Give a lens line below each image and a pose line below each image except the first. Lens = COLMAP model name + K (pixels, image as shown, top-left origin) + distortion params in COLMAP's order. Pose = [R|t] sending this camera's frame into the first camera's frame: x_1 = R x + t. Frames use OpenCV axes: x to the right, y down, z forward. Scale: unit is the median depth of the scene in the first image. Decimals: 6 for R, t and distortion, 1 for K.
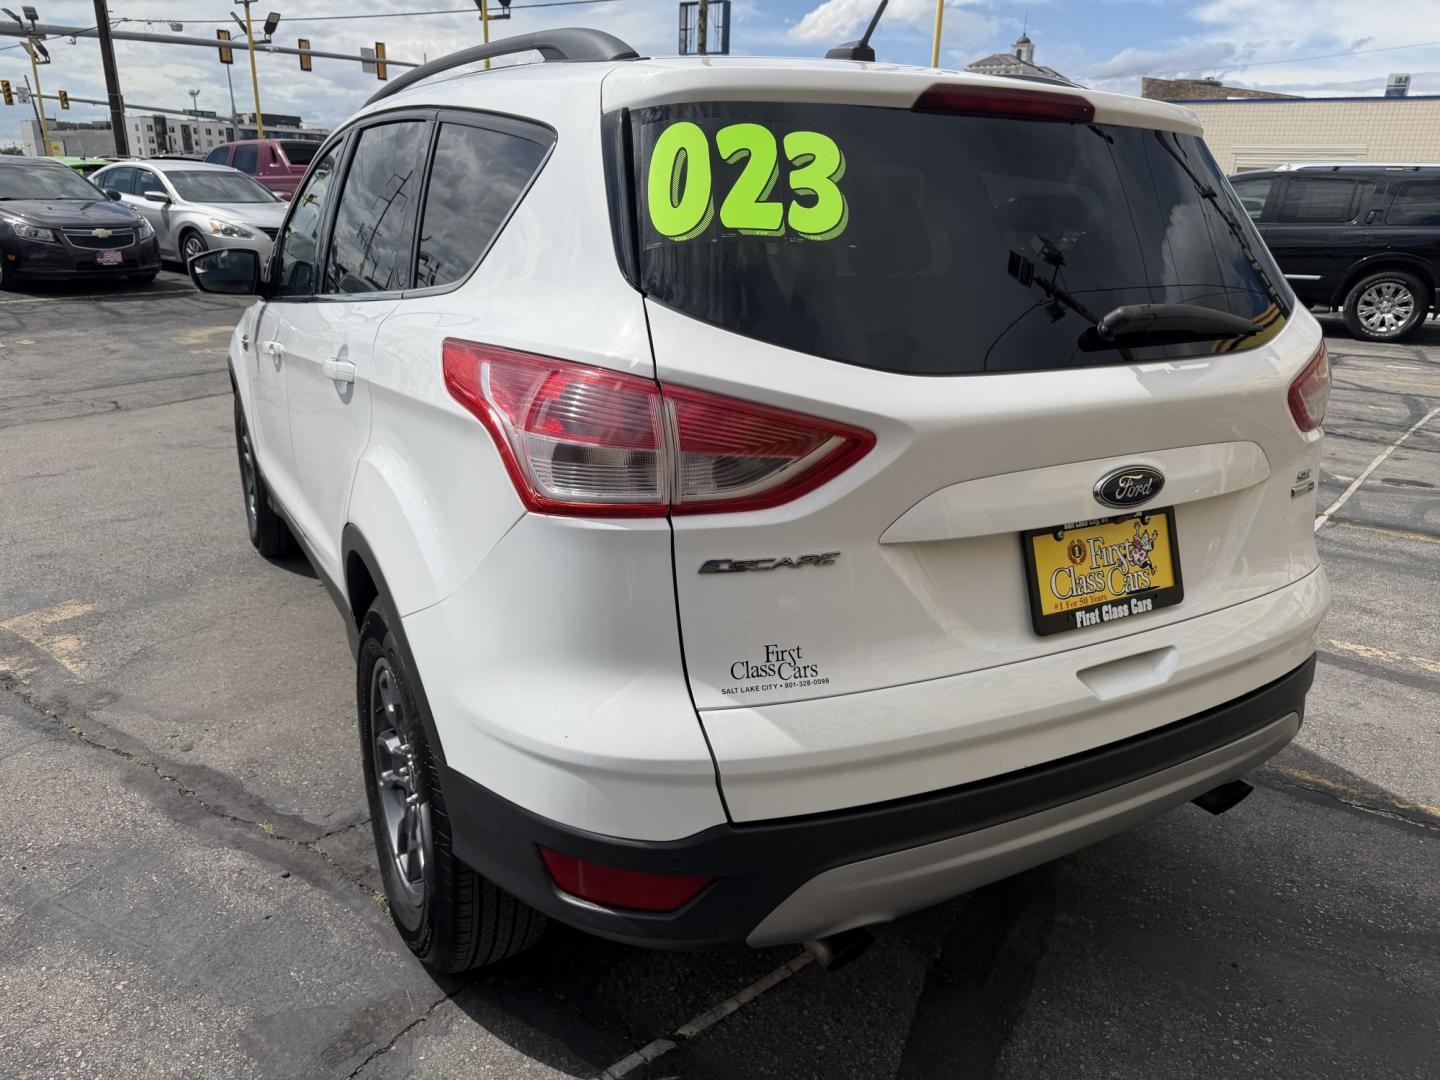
lens RADIAL K [[1026.9, 0, 718.6], [0, 1026.9, 542.7], [0, 0, 1]] dist [0.011809, -0.014500]
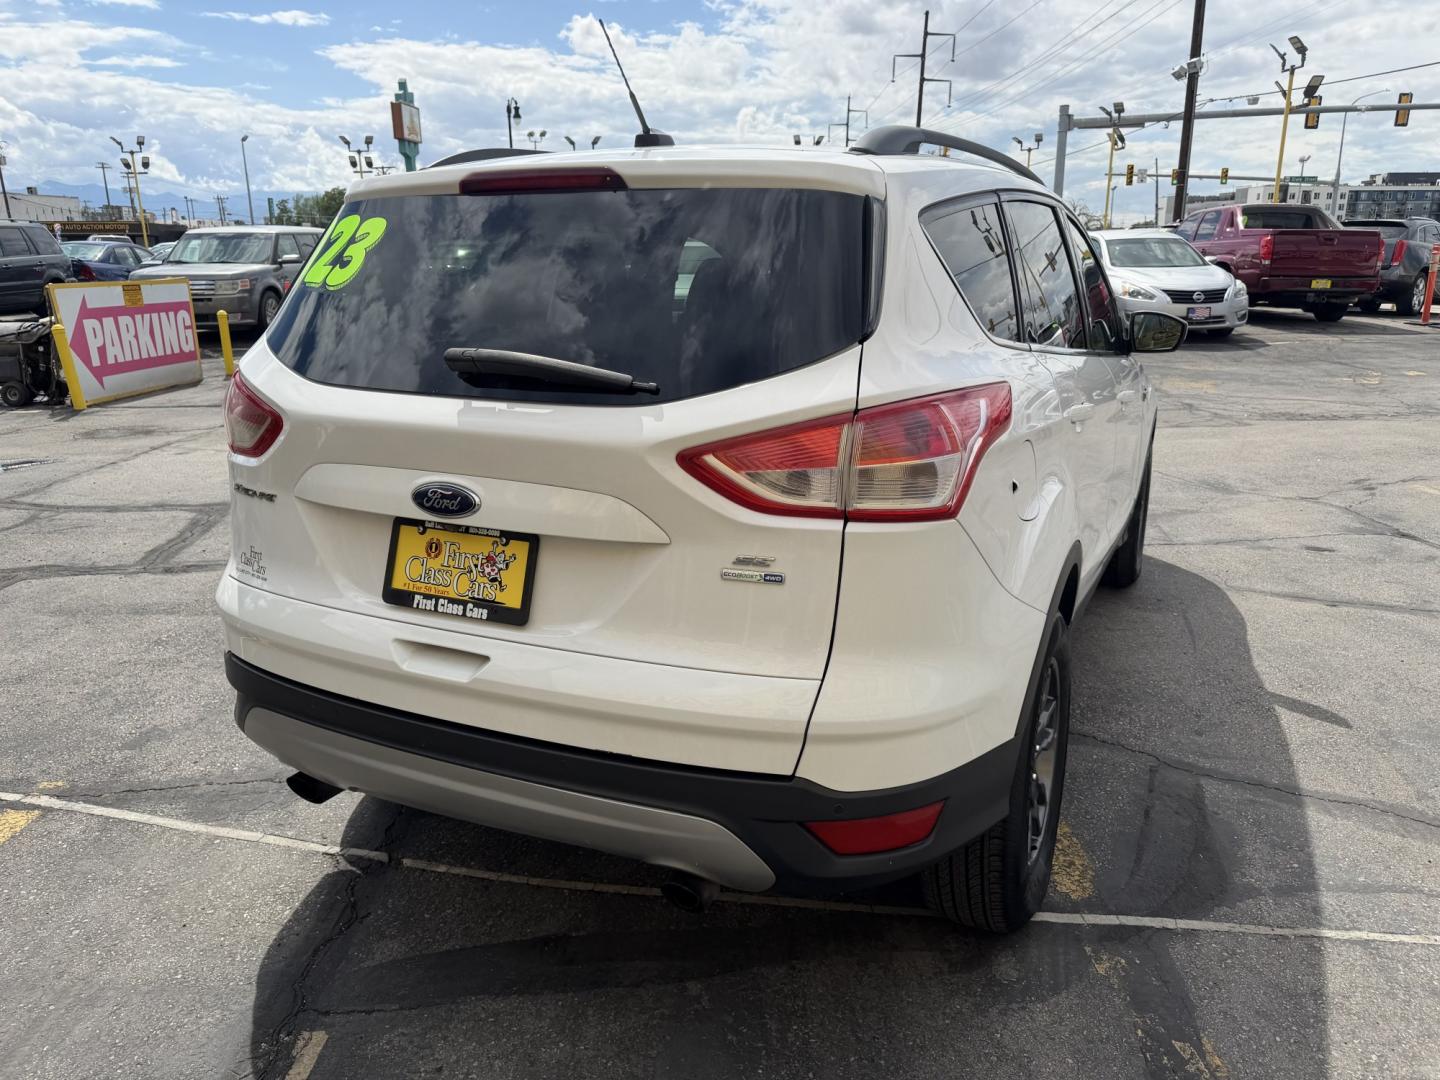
lens RADIAL K [[1023.2, 0, 723.2], [0, 1023.2, 536.0], [0, 0, 1]] dist [0.006246, -0.009224]
pose [[0.580042, 0.193976, -0.791154, 1.422534], [-0.243073, 0.968201, 0.059174, -0.150340], [0.777475, 0.157985, 0.608748, 0.508520]]
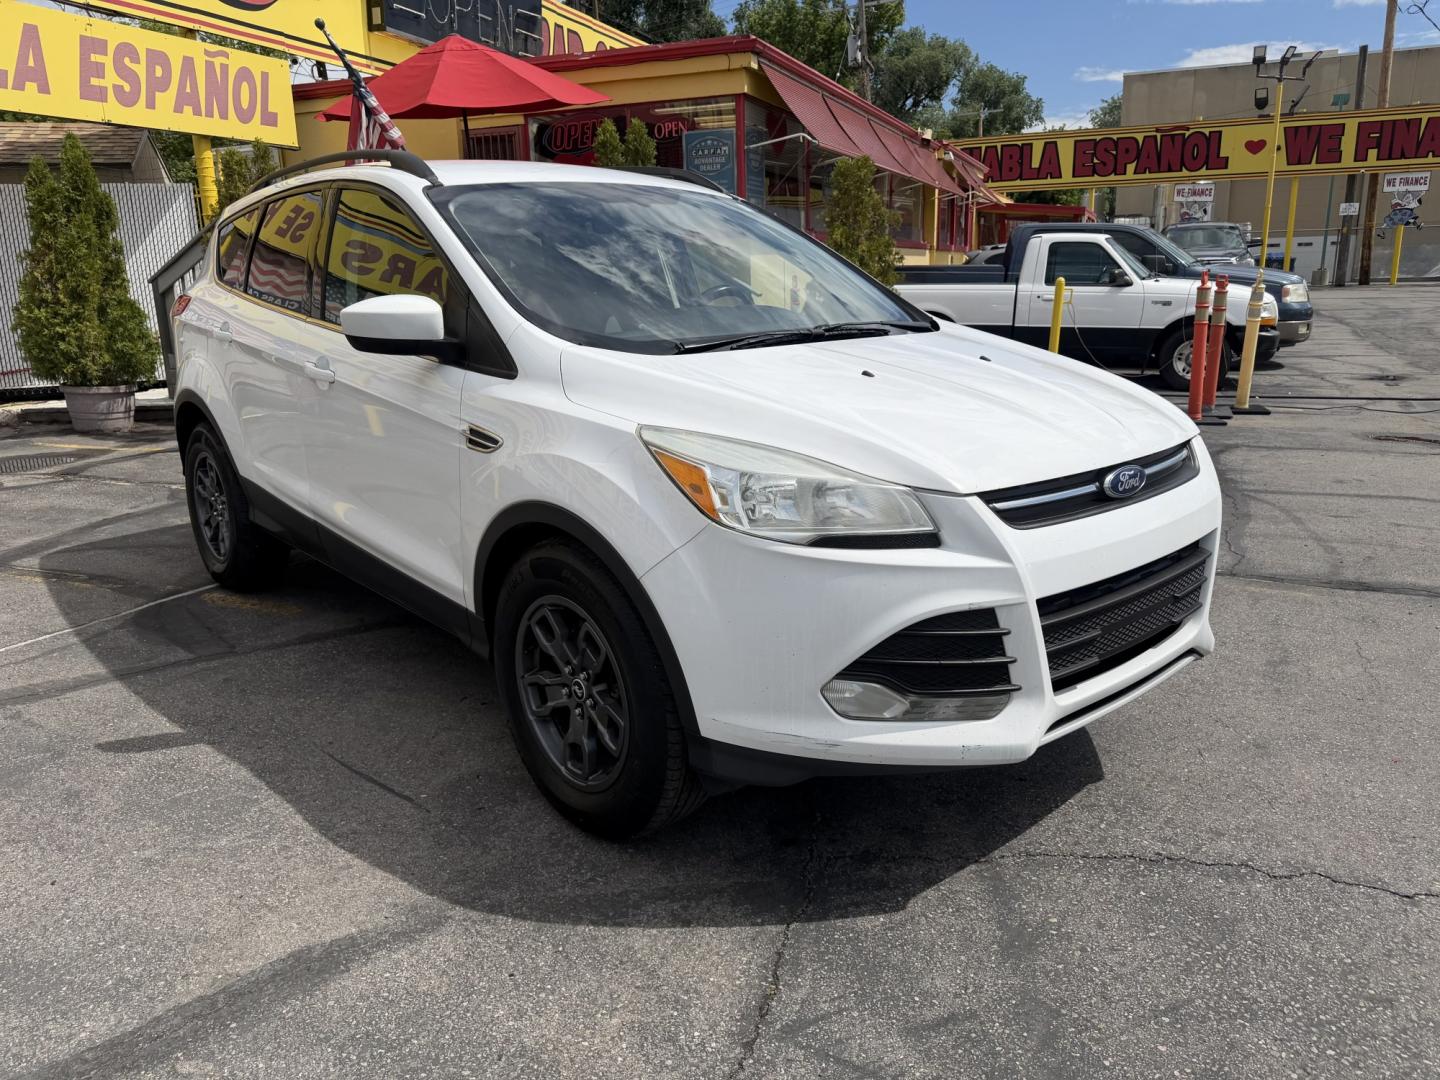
lens RADIAL K [[1016.8, 0, 729.7], [0, 1016.8, 540.1], [0, 0, 1]] dist [0.007735, -0.007615]
pose [[-0.972839, 0.057318, -0.224275, -0.123274], [-0.074110, 0.840745, 0.536335, -1.356298], [0.219300, 0.538389, -0.813662, 4.351036]]
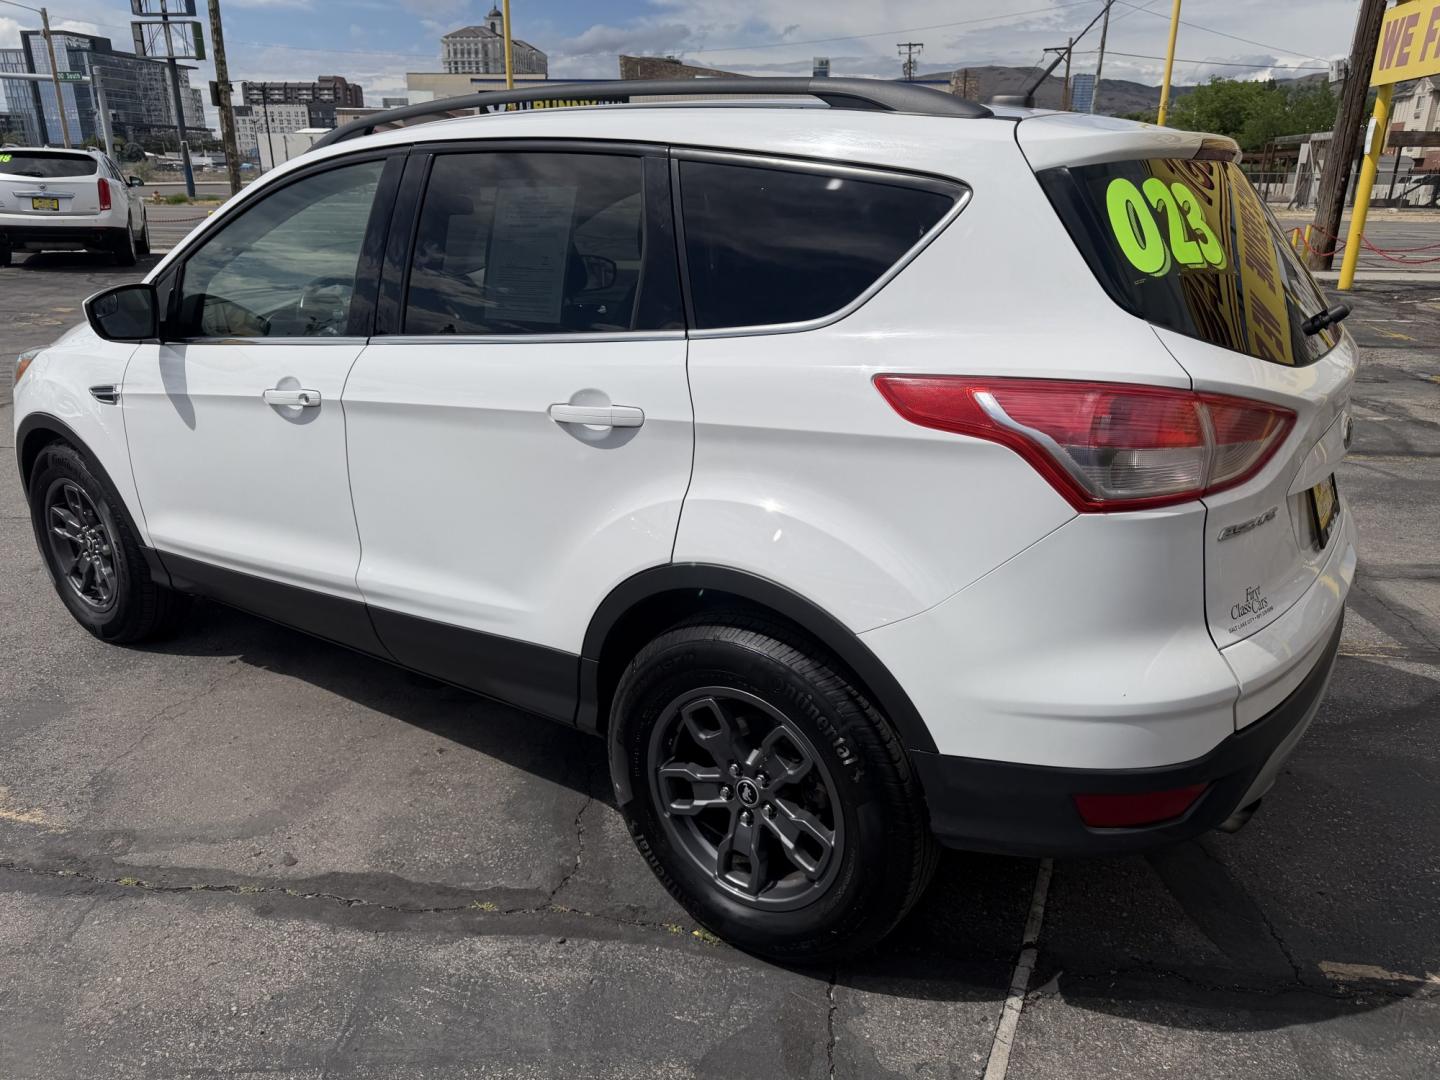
lens RADIAL K [[1026.9, 0, 718.6], [0, 1026.9, 542.7], [0, 0, 1]] dist [0.011809, -0.014500]
pose [[0.898102, -0.163928, 0.408093, -0.889854], [0.154554, 0.986391, 0.056094, -0.108492], [-0.411735, 0.012694, 0.911215, 0.082324]]
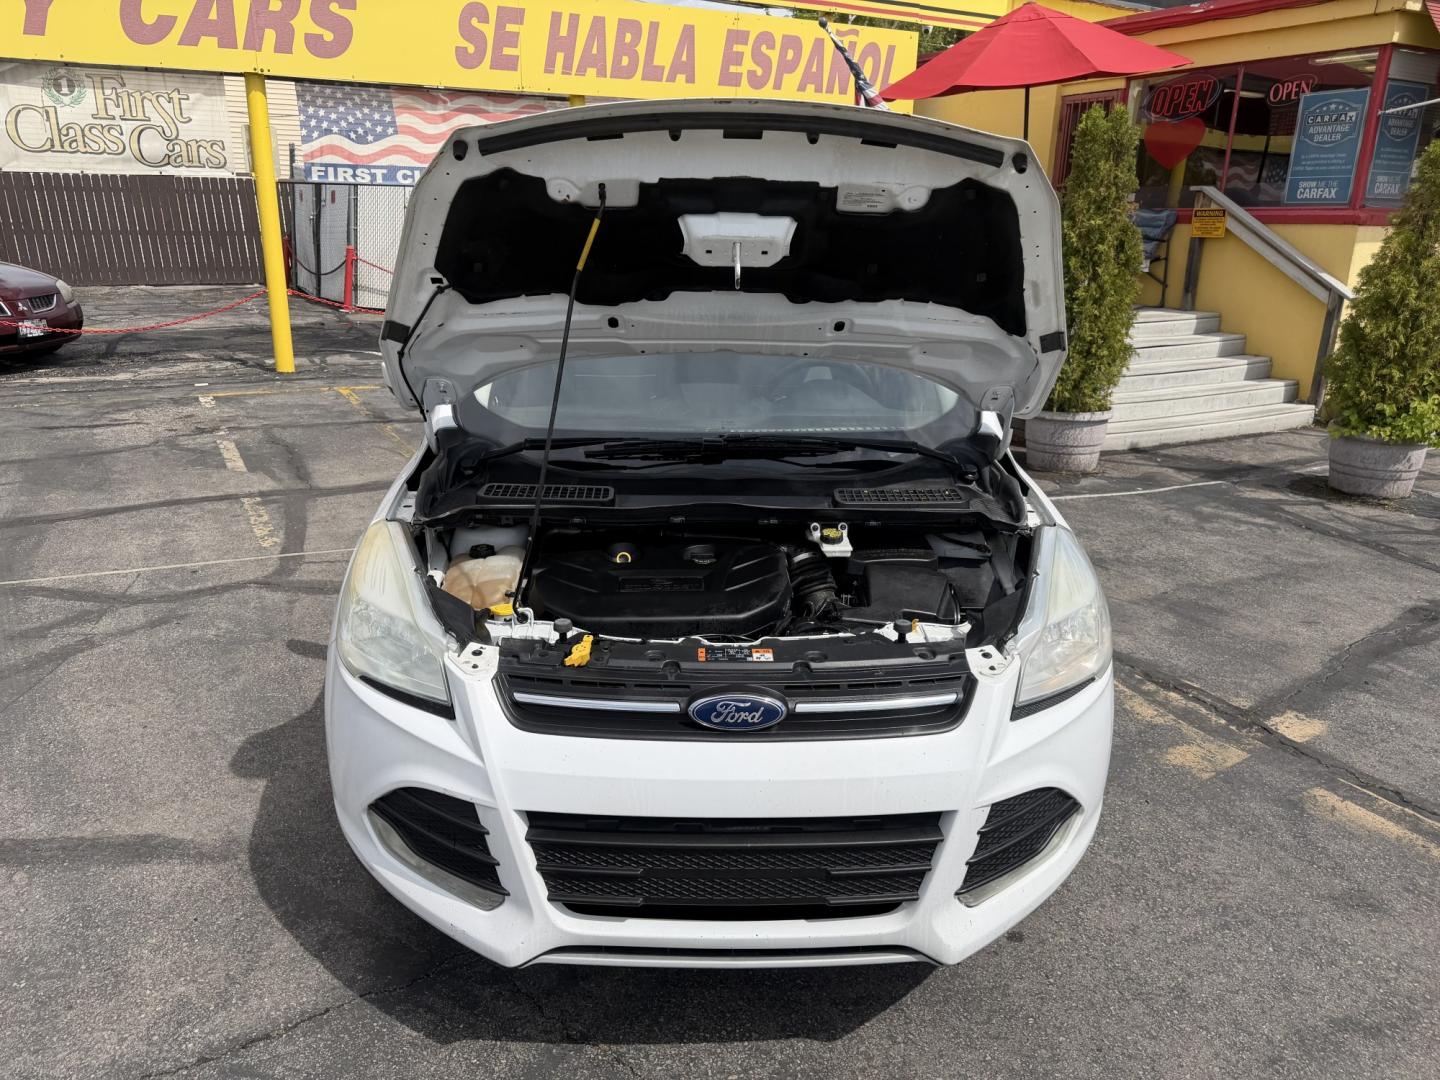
lens RADIAL K [[1026.9, 0, 718.6], [0, 1026.9, 542.7], [0, 0, 1]] dist [0.011809, -0.014500]
pose [[-0.892990, -0.175711, 0.414359, -1.403909], [0.105696, 0.813025, 0.572555, -1.542101], [-0.437489, 0.555082, -0.707451, 4.025057]]
